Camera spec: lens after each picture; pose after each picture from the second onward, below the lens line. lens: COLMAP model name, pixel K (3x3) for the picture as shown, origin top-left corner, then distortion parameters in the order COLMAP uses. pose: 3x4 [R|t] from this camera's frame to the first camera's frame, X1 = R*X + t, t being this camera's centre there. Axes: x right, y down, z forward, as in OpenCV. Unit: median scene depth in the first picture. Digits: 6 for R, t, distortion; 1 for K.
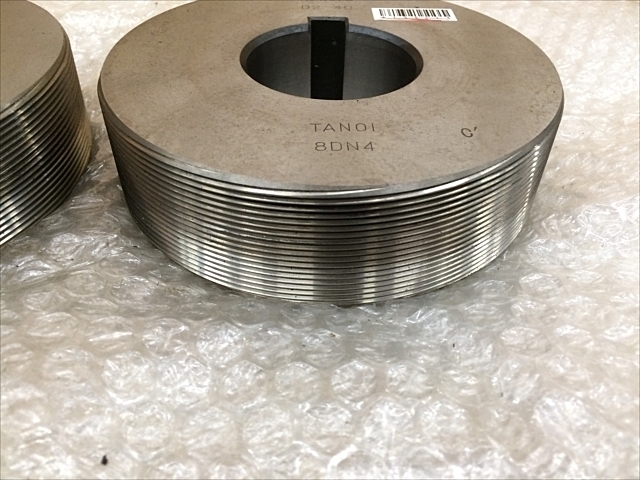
lens RADIAL K [[544.0, 0, 320.0], [0, 544.0, 240.0], [0, 0, 1]] dist [0.068970, -0.112488]
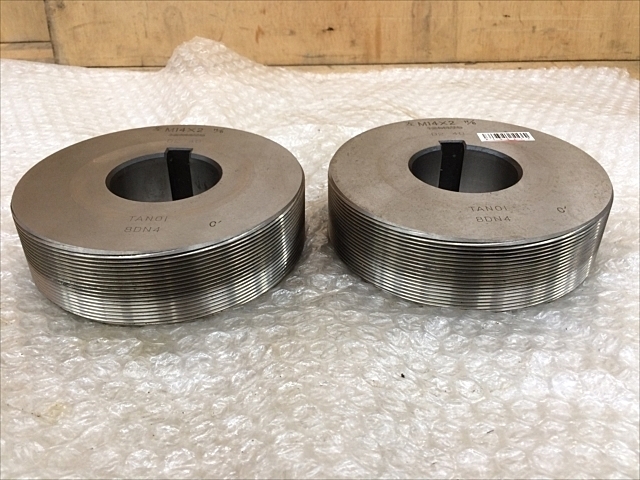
lens RADIAL K [[544.0, 0, 320.0], [0, 544.0, 240.0], [0, 0, 1]] dist [0.068970, -0.112488]
pose [[0.999127, -0.019564, -0.036899, -0.357616], [0.014119, 0.989701, -0.142452, 0.112817], [0.039306, 0.141807, 0.989114, -0.616478]]
